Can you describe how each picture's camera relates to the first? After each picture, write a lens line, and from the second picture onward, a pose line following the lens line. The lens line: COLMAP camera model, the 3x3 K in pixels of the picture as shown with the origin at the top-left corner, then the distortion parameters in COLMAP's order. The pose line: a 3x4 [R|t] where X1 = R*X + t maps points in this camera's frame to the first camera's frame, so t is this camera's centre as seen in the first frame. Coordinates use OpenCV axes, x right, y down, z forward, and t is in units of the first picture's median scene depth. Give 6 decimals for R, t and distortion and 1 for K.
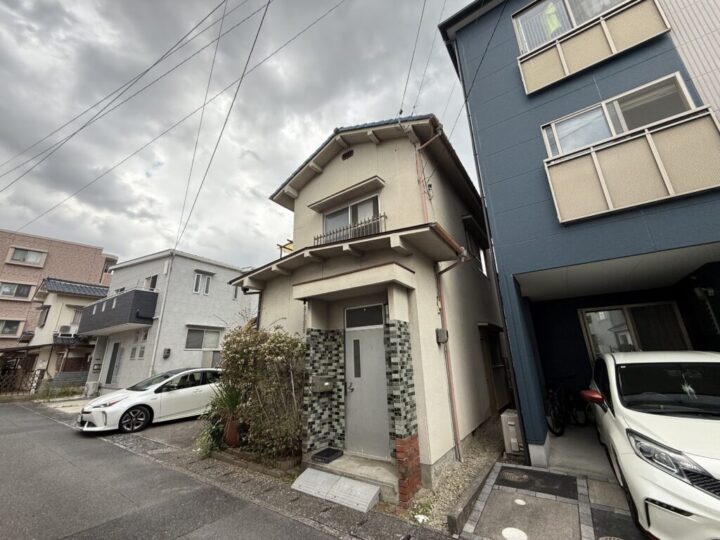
lens RADIAL K [[288.3, 0, 358.9], [0, 288.3, 273.0], [0, 0, 1]] dist [-0.002217, -0.000175]
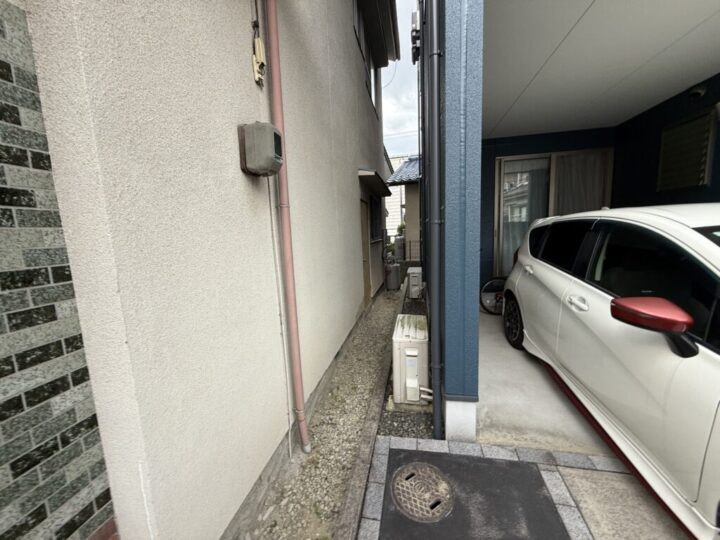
lens RADIAL K [[288.3, 0, 358.9], [0, 288.3, 273.0], [0, 0, 1]] dist [-0.002217, -0.000175]
pose [[0.918239, -0.068237, 0.390104, 0.269880], [-0.097011, 0.916276, 0.388622, 0.221990], [-0.383961, -0.394692, 0.834741, 0.688026]]
